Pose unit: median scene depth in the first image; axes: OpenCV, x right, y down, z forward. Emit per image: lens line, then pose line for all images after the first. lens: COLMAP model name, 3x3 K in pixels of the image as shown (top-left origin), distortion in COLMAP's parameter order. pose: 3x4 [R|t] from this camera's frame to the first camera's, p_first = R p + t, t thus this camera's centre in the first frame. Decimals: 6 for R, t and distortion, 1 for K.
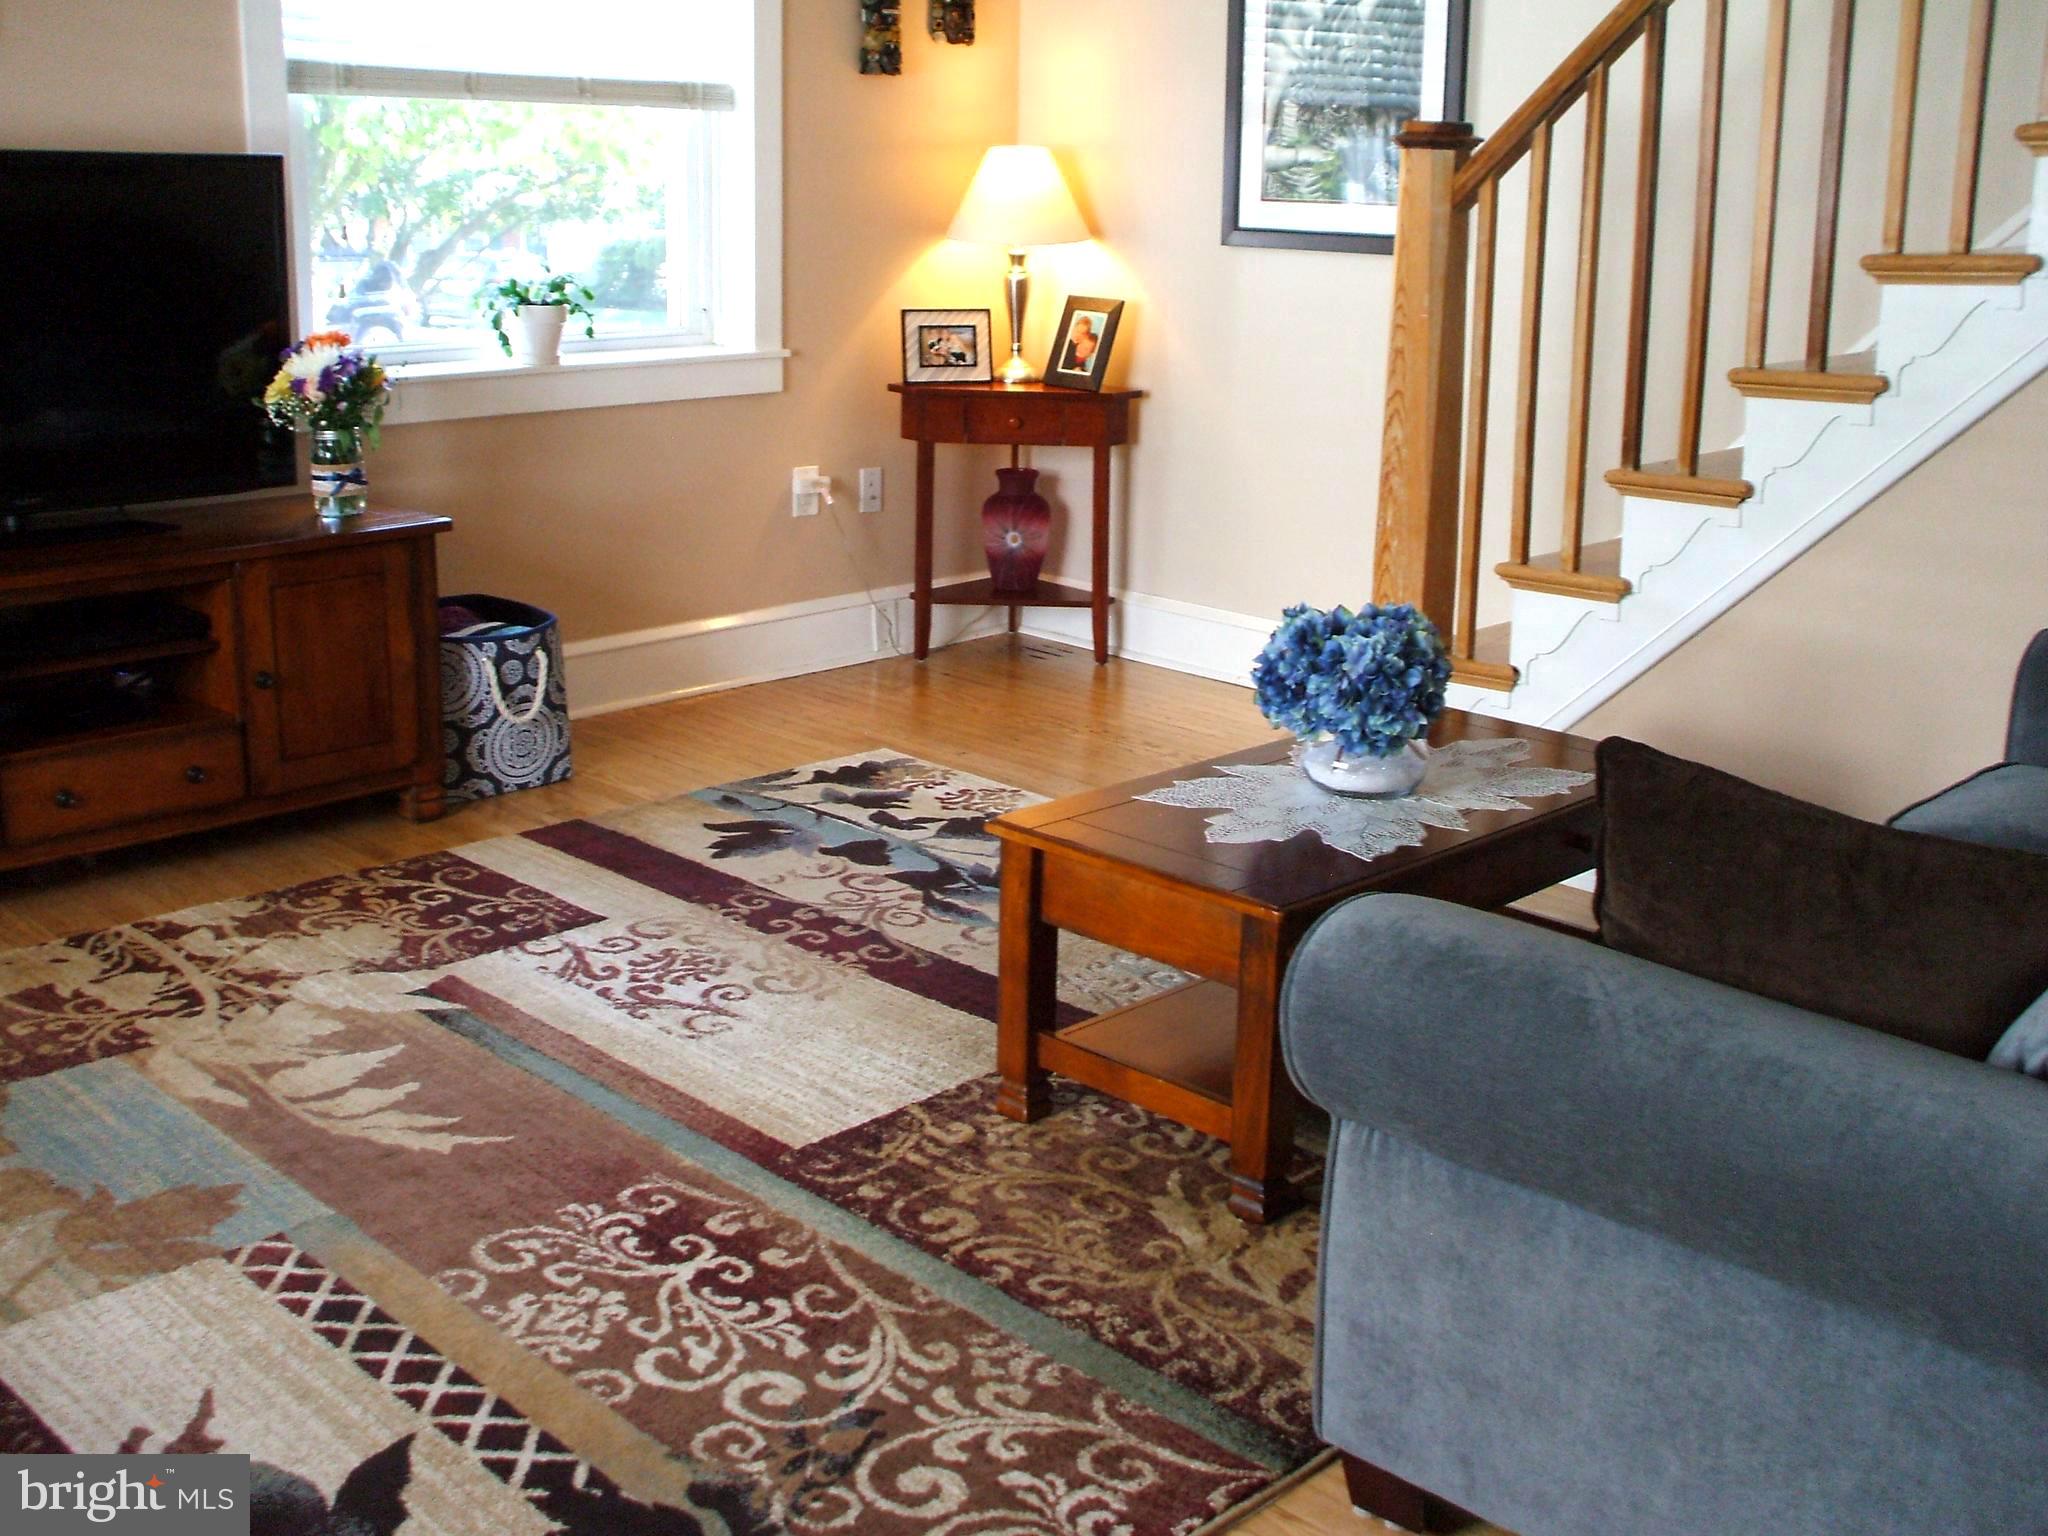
lens RADIAL K [[2206.3, 0, 1024.0], [0, 2206.3, 768.0], [0, 0, 1]] dist [-0.181660, 0.288382]
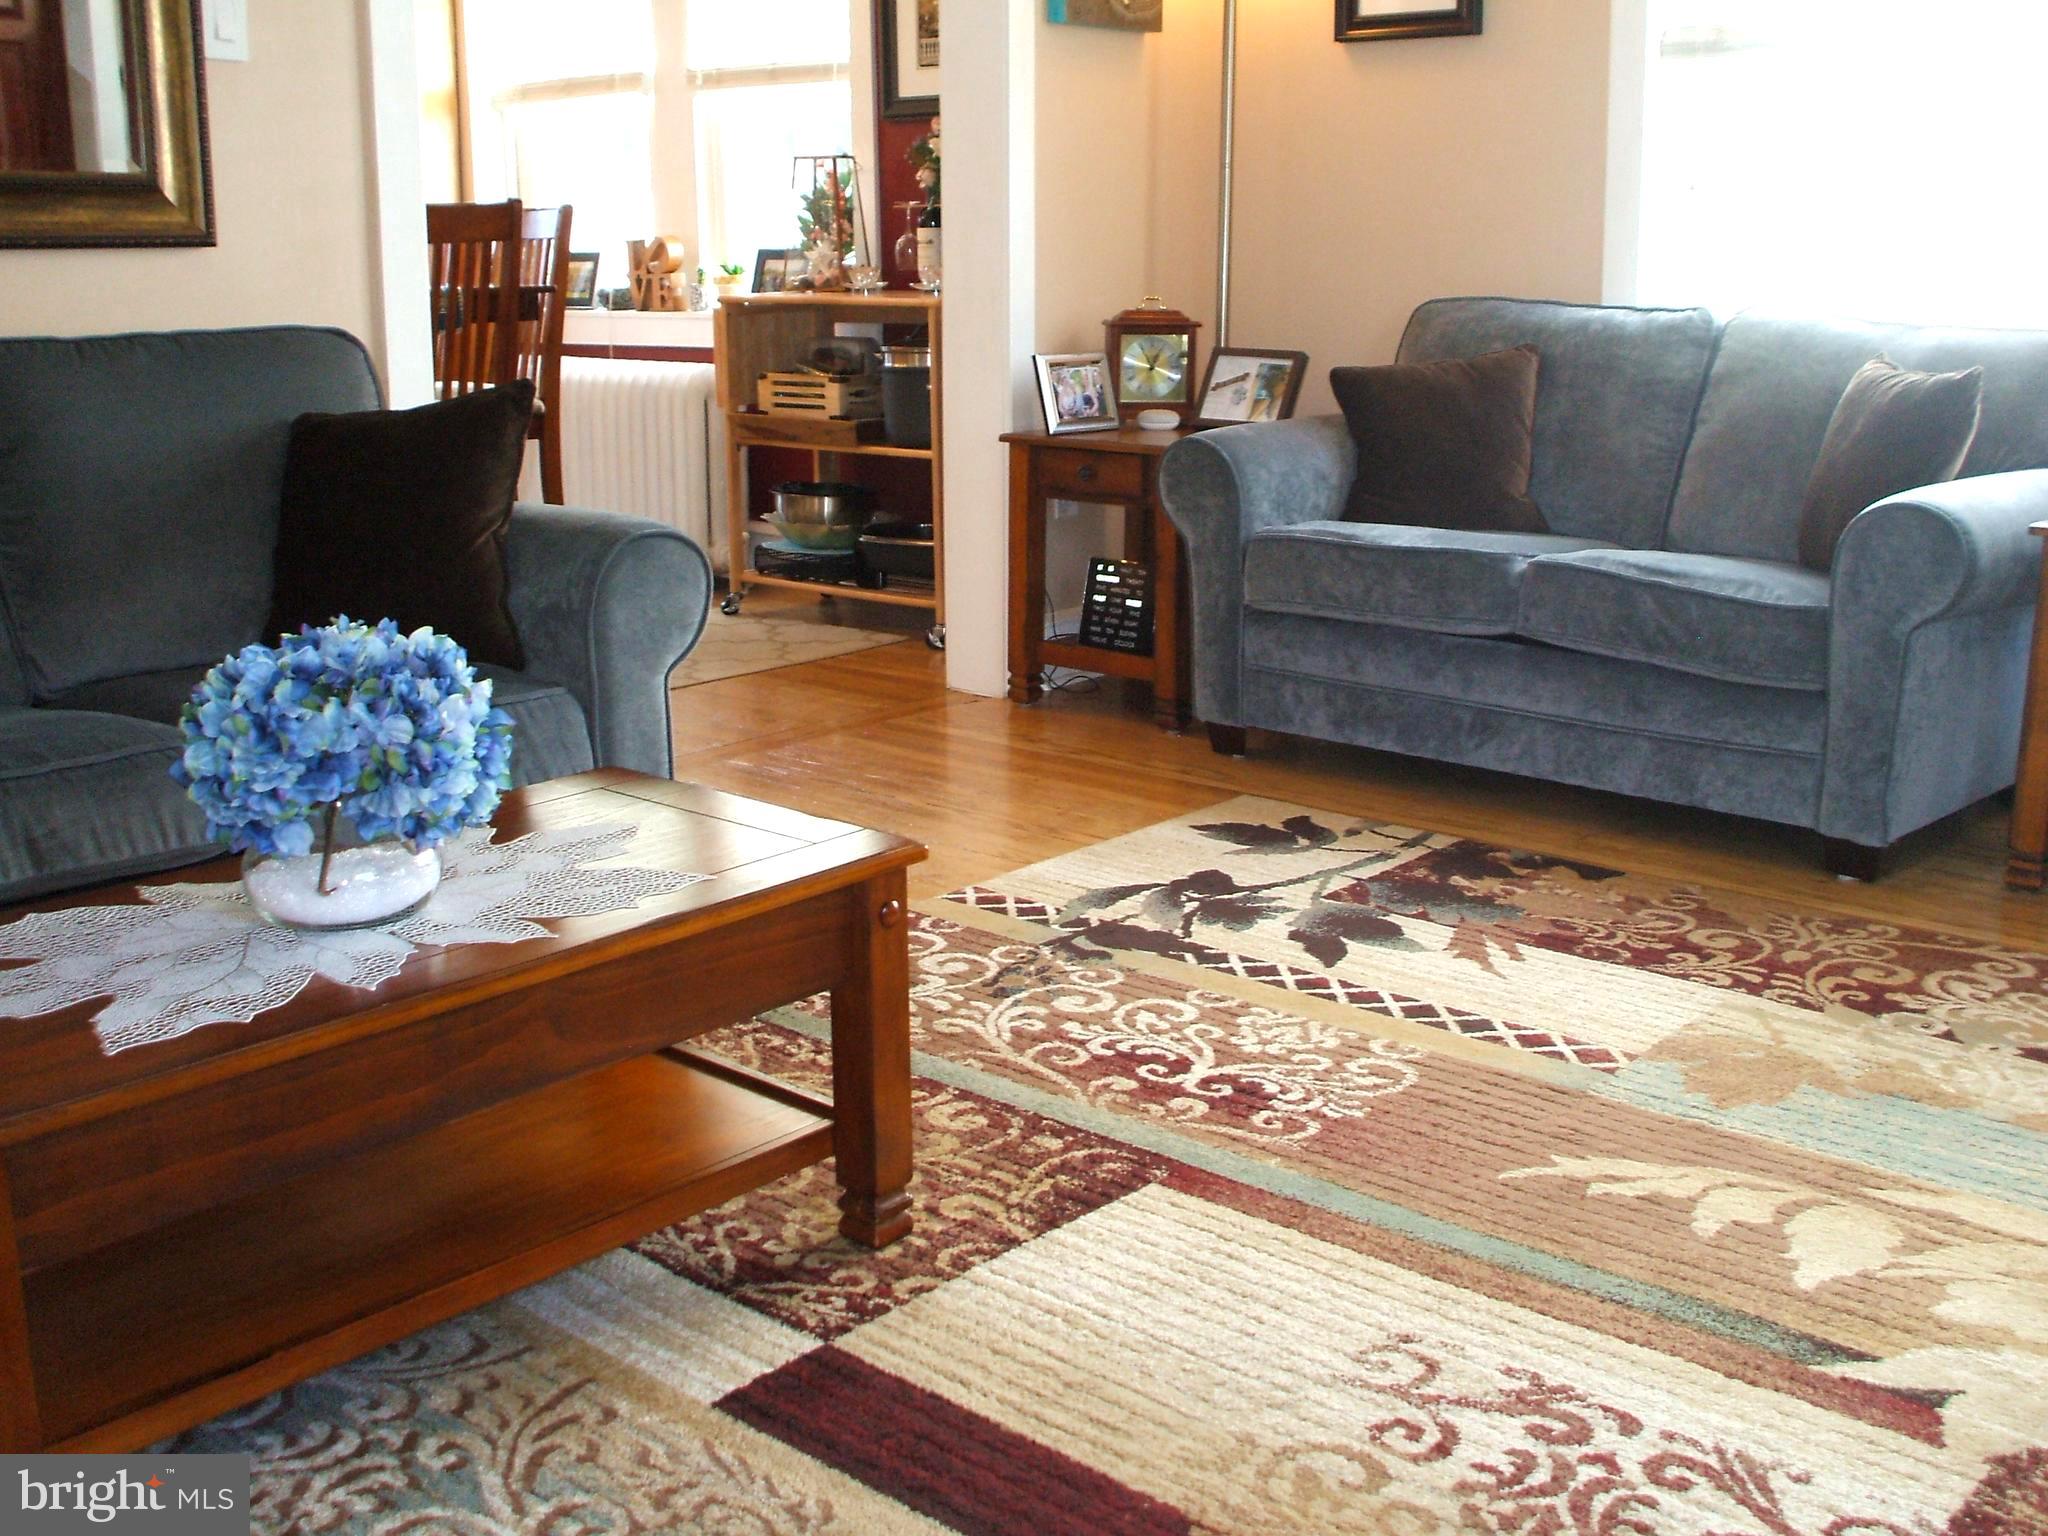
lens RADIAL K [[2206.3, 0, 1024.0], [0, 2206.3, 768.0], [0, 0, 1]] dist [-0.181660, 0.288382]
pose [[-0.998027, 0.000785, -0.062787, -0.002989], [-0.030172, 0.870935, 0.490472, -0.314973], [0.055069, 0.491398, -0.869192, 1.408992]]
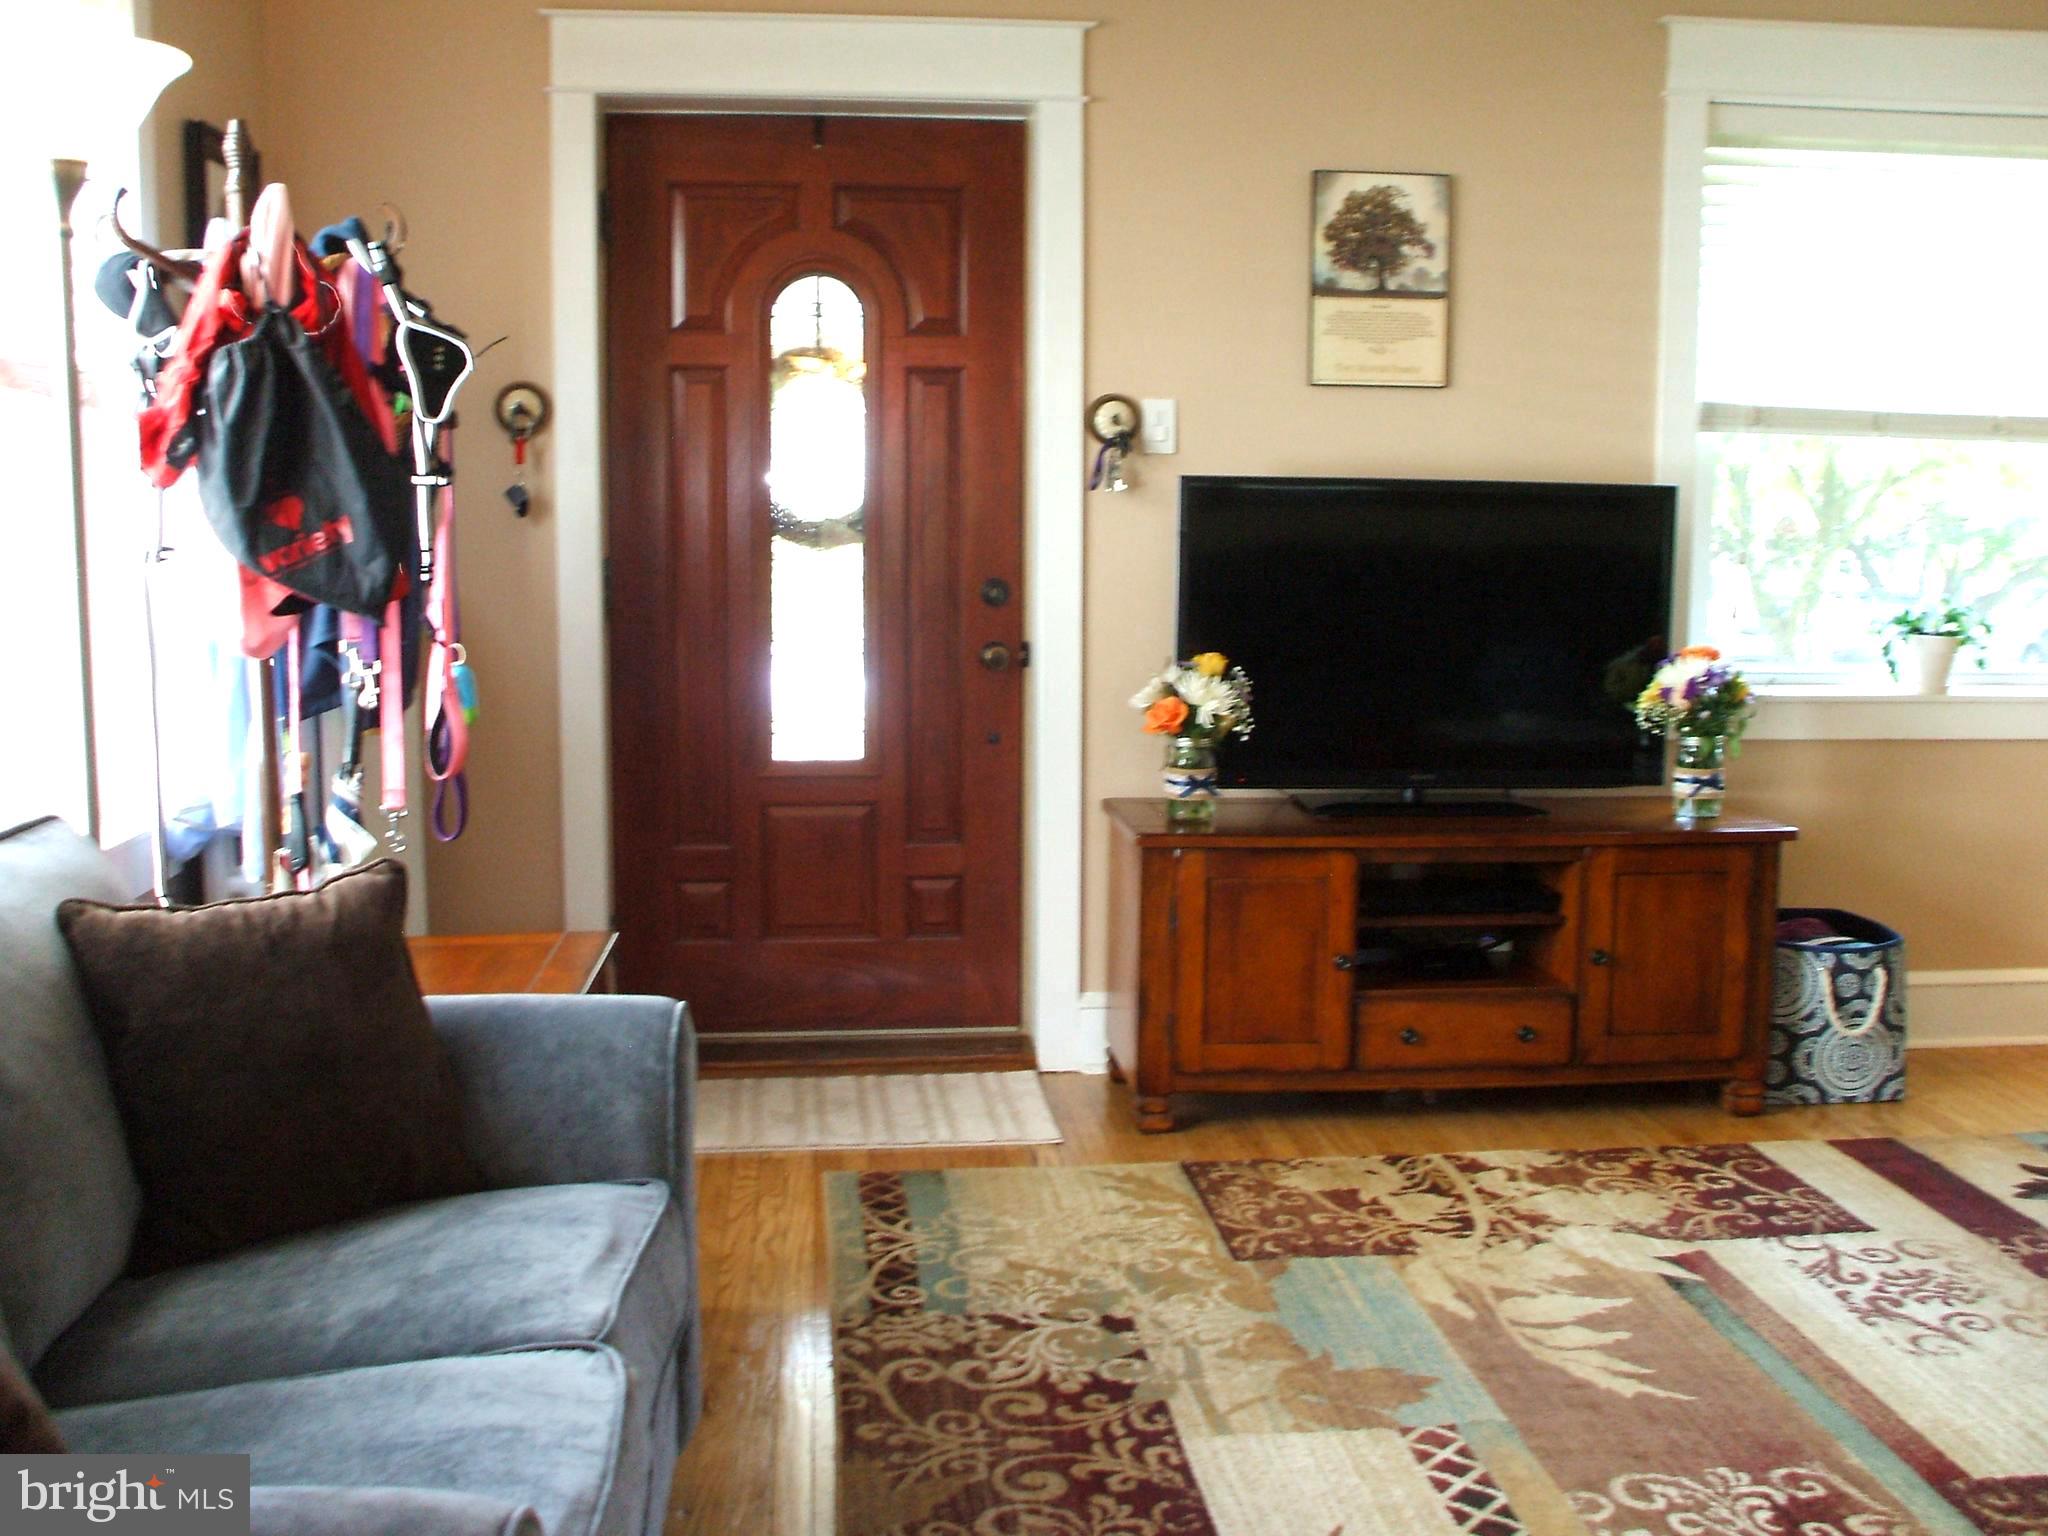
lens RADIAL K [[2206.3, 0, 1024.0], [0, 2206.3, 768.0], [0, 0, 1]] dist [-0.181660, 0.288382]
pose [[0.772364, 0.067995, -0.631530, 0.128729], [-0.164200, 0.981831, -0.095108, 0.020445], [0.613590, 0.177155, 0.769496, -0.040988]]
